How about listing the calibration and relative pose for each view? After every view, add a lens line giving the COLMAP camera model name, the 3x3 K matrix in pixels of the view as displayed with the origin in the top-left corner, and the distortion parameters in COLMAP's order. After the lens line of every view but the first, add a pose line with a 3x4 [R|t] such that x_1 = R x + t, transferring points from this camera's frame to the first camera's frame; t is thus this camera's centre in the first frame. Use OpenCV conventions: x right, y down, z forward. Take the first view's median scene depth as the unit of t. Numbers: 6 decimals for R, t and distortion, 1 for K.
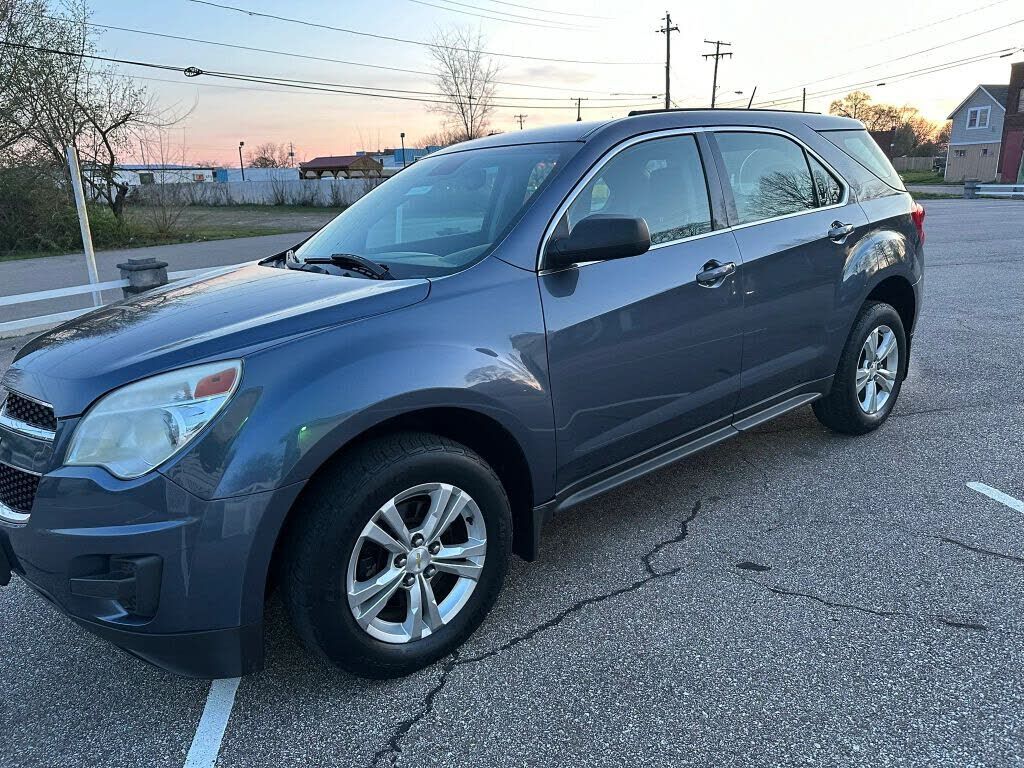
lens RADIAL K [[746.6, 0, 510.6], [0, 746.6, 384.9], [0, 0, 1]] dist [0.013792, -0.025897]
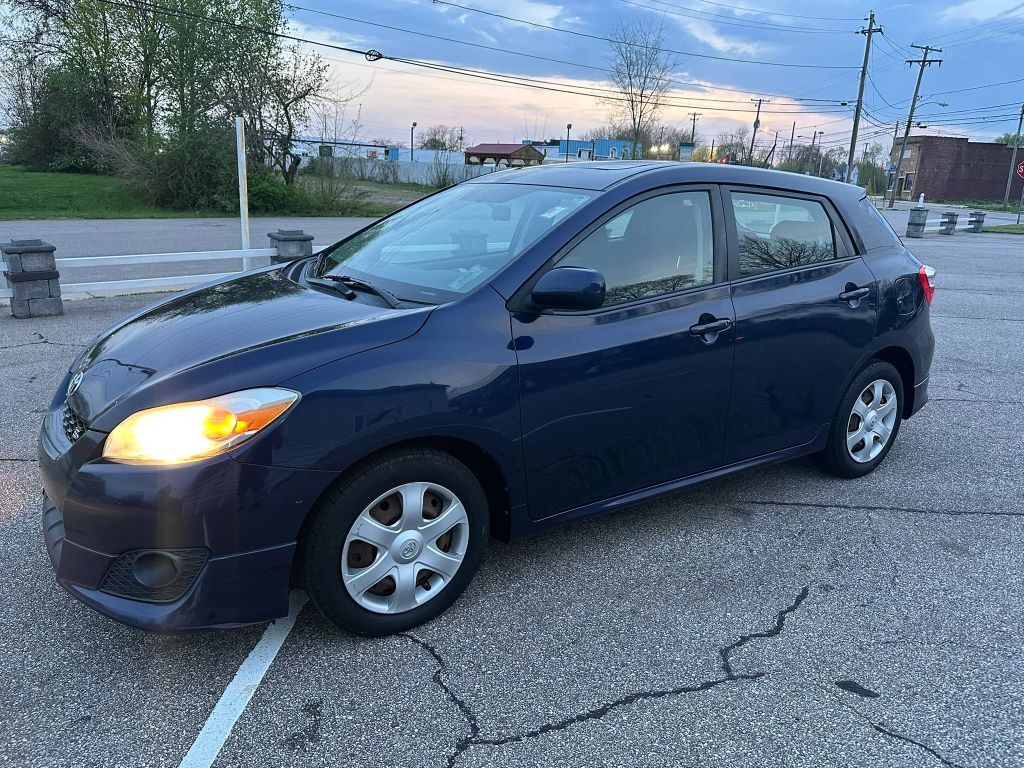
lens RADIAL K [[746.6, 0, 500.2], [0, 746.6, 398.6], [0, 0, 1]] dist [0.013792, -0.025897]
pose [[0.972593, 0.135508, -0.188944, 0.039236], [-0.130688, 0.990703, 0.037800, -0.034999], [0.192309, -0.012071, 0.981260, 0.089116]]
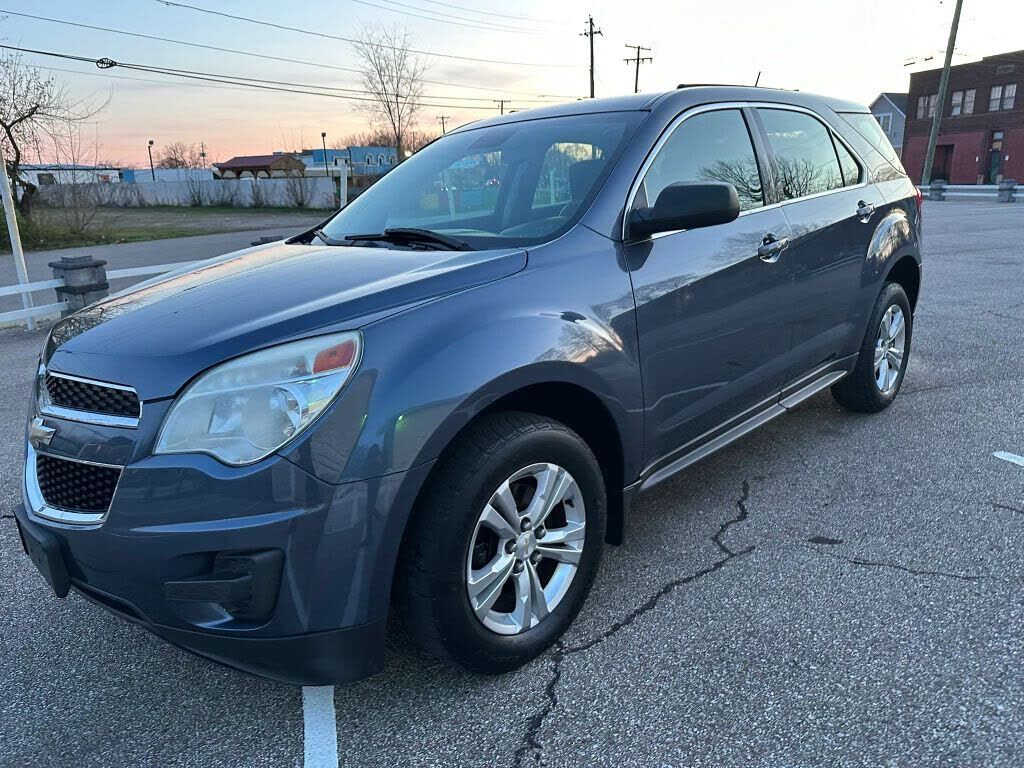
lens RADIAL K [[746.6, 0, 518.3], [0, 746.6, 390.6], [0, 0, 1]] dist [0.013792, -0.025897]
pose [[0.993755, -0.026747, 0.108331, -0.126783], [0.026375, 0.999640, 0.004869, 0.018959], [-0.108422, -0.001981, 0.994103, 0.037199]]
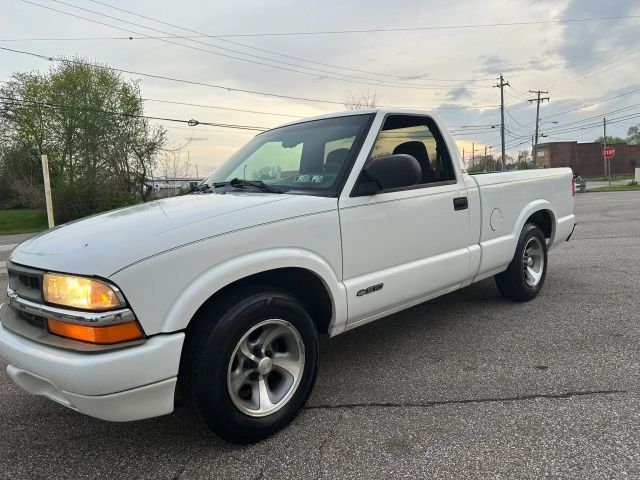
lens RADIAL K [[466.6, 0, 308.5], [0, 466.6, 232.3], [0, 0, 1]] dist [0.013792, -0.025897]
pose [[0.976430, 0.006183, -0.215746, 0.384874], [-0.041428, 0.986372, -0.159227, -0.050644], [0.211821, 0.164412, 0.963380, 0.423701]]
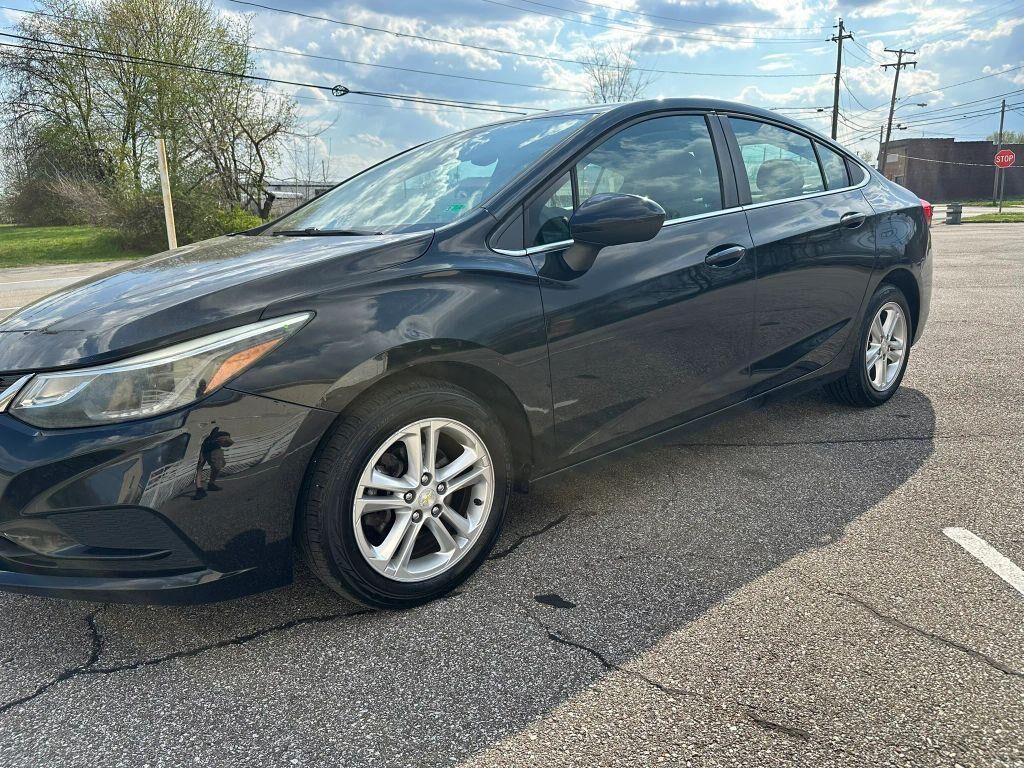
lens RADIAL K [[746.6, 0, 500.2], [0, 746.6, 388.2], [0, 0, 1]] dist [0.013792, -0.025897]
pose [[0.975222, 0.064359, -0.211659, 0.280431], [-0.068916, 0.997521, -0.014216, 0.031311], [0.210220, 0.028450, 0.977240, 0.175946]]
